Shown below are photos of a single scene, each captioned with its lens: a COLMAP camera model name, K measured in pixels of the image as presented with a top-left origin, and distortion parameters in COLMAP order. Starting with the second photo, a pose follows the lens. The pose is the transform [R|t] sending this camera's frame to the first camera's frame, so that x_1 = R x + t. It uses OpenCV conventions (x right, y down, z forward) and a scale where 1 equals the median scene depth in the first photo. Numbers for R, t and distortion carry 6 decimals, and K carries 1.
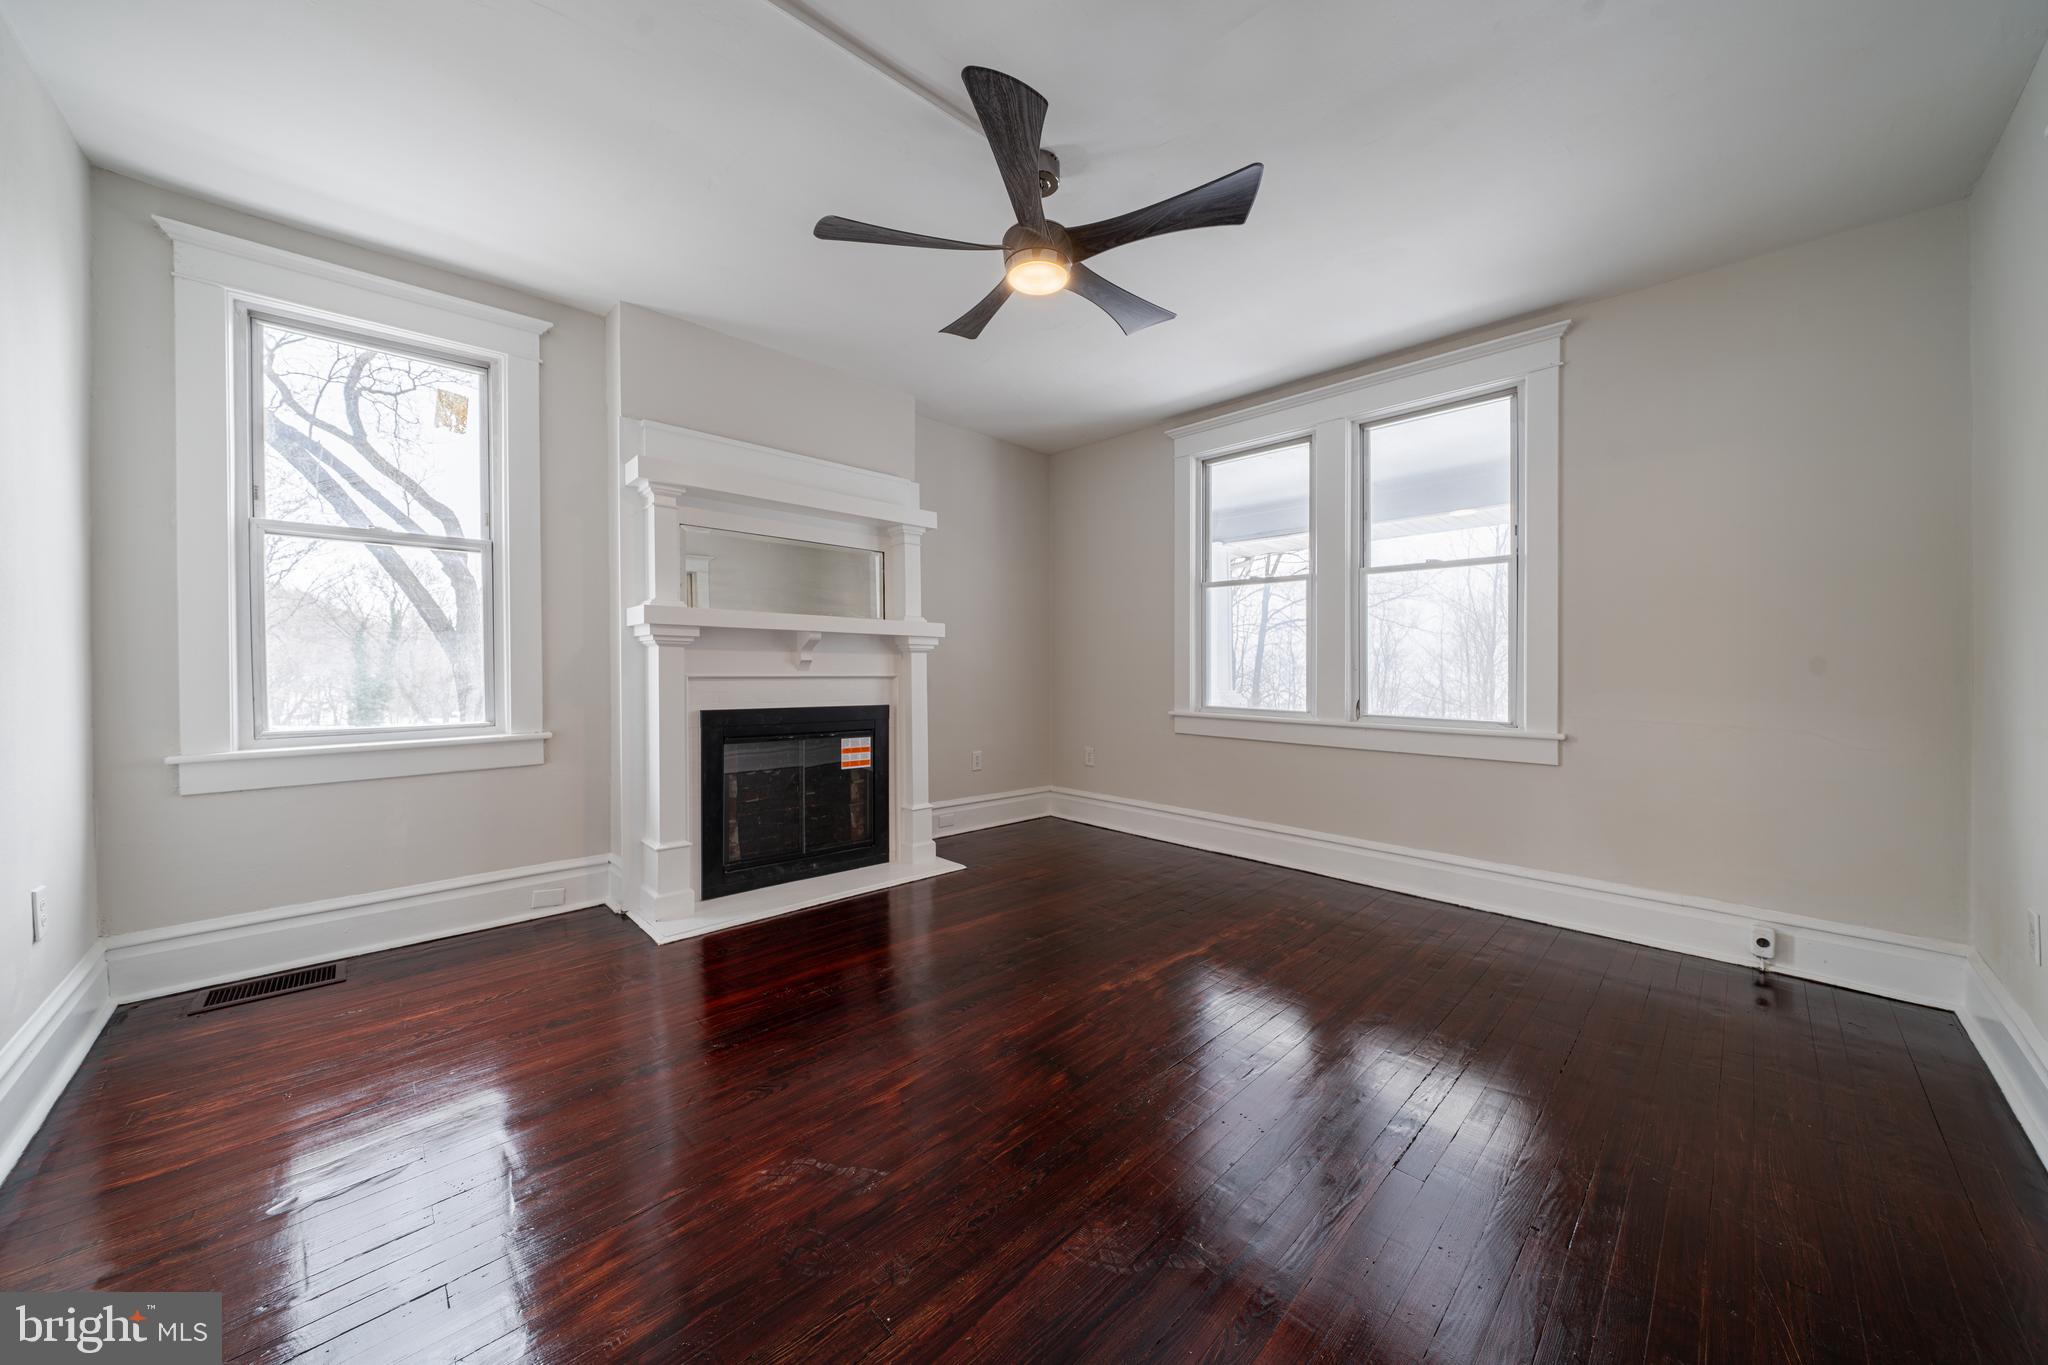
lens RADIAL K [[699.9, 0, 1009.6], [0, 699.9, 672.9], [0, 0, 1]] dist [-0.001021, -0.000117]
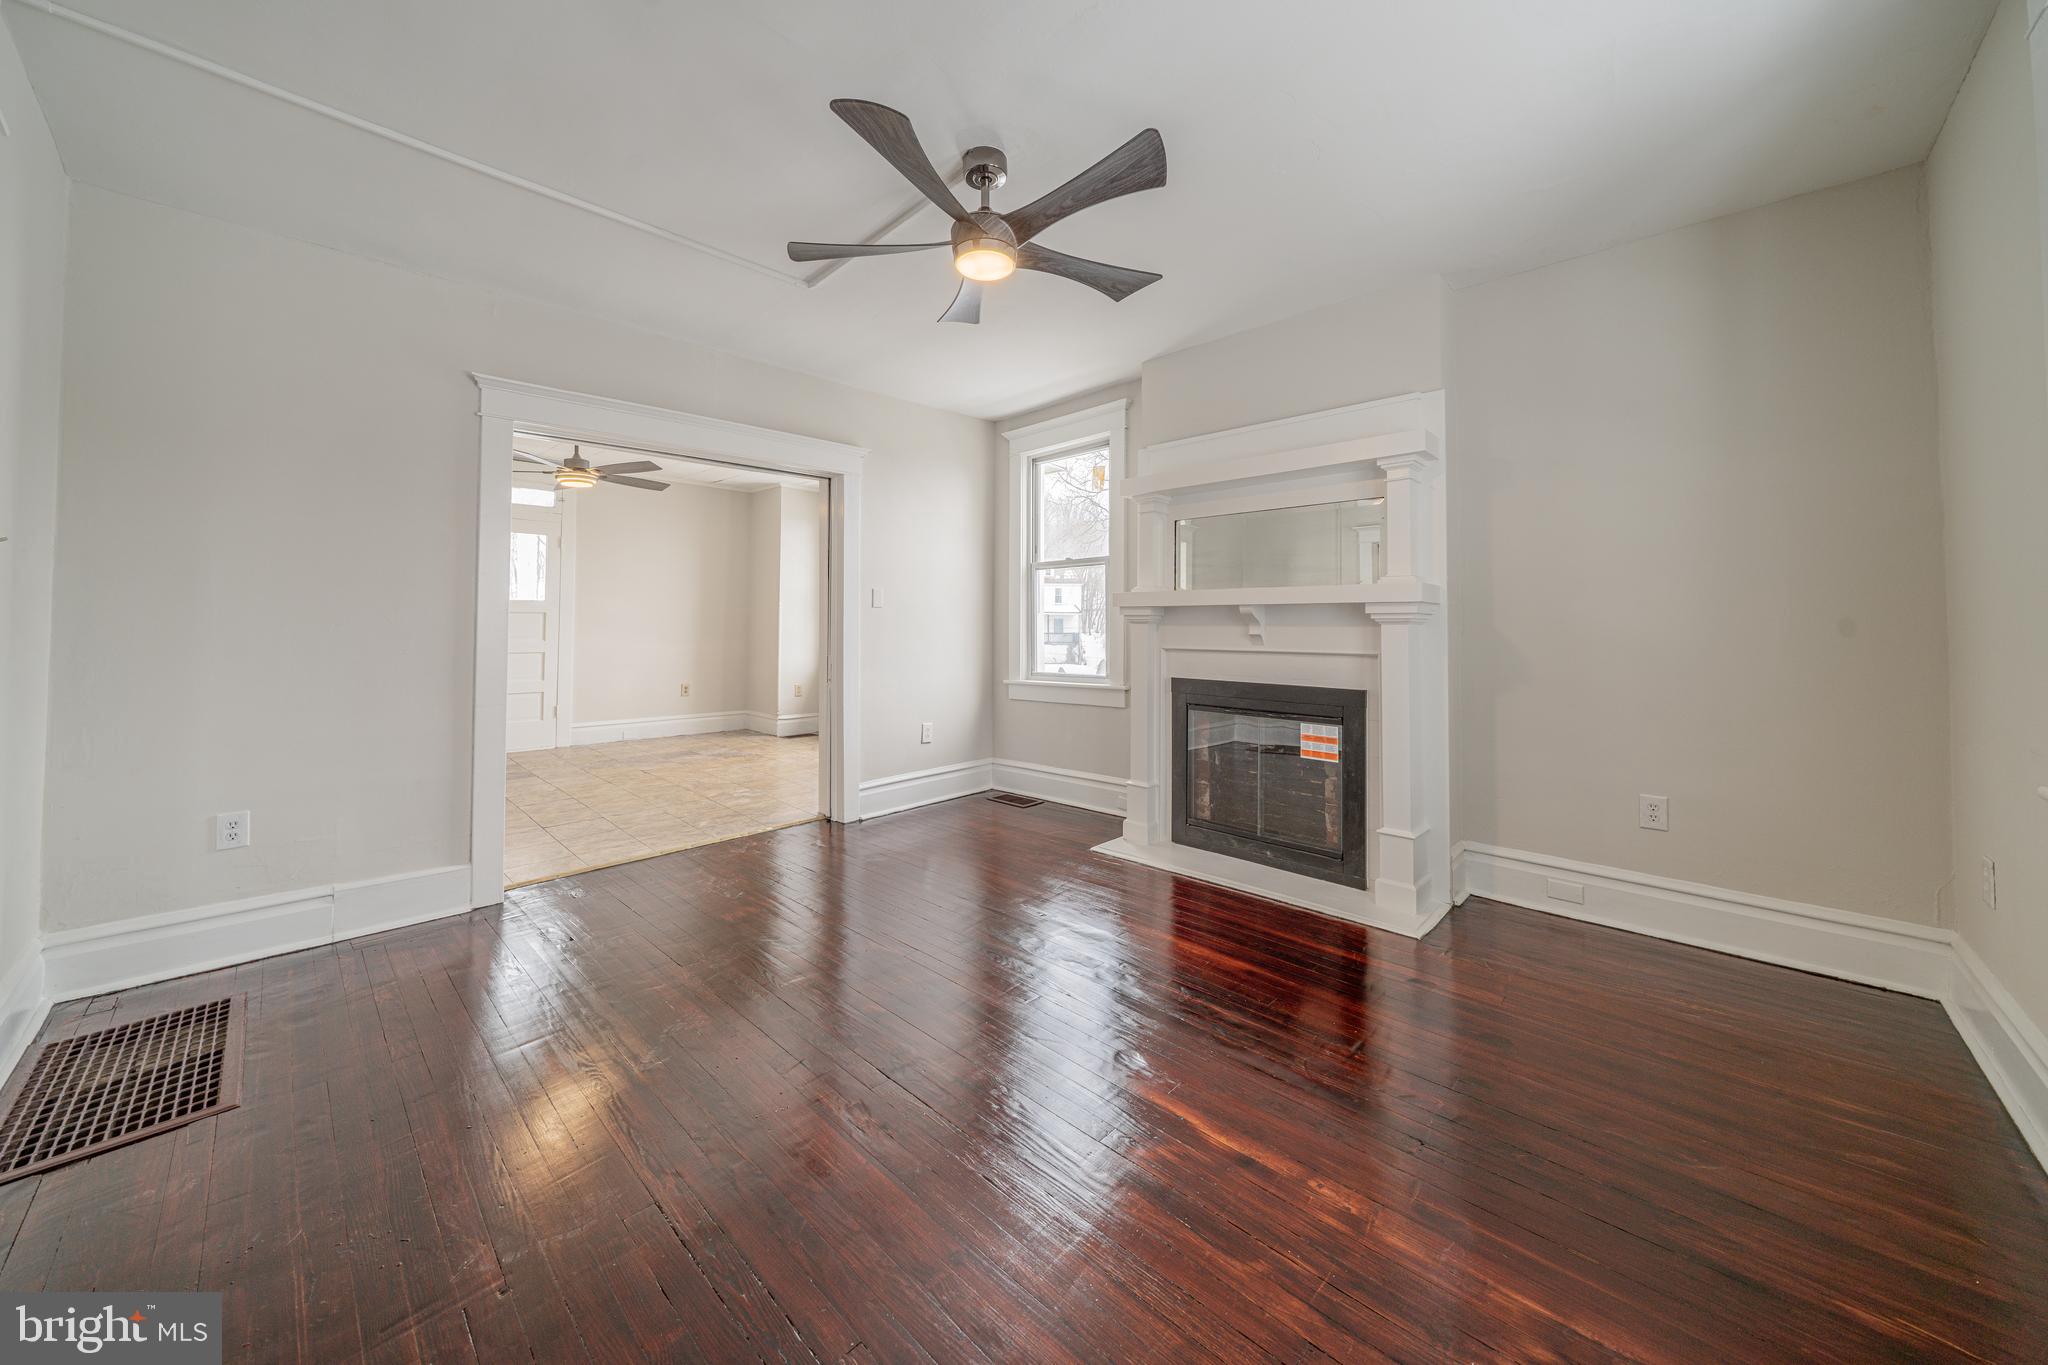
lens RADIAL K [[722.8, 0, 1028.6], [0, 722.8, 610.7], [0, 0, 1]] dist [0.000248, -0.000056]
pose [[0.057904, -0.029900, -0.997874, 0.665400], [-0.010444, 0.999479, -0.030554, -0.016547], [0.998268, 0.012191, 0.057561, 0.609706]]
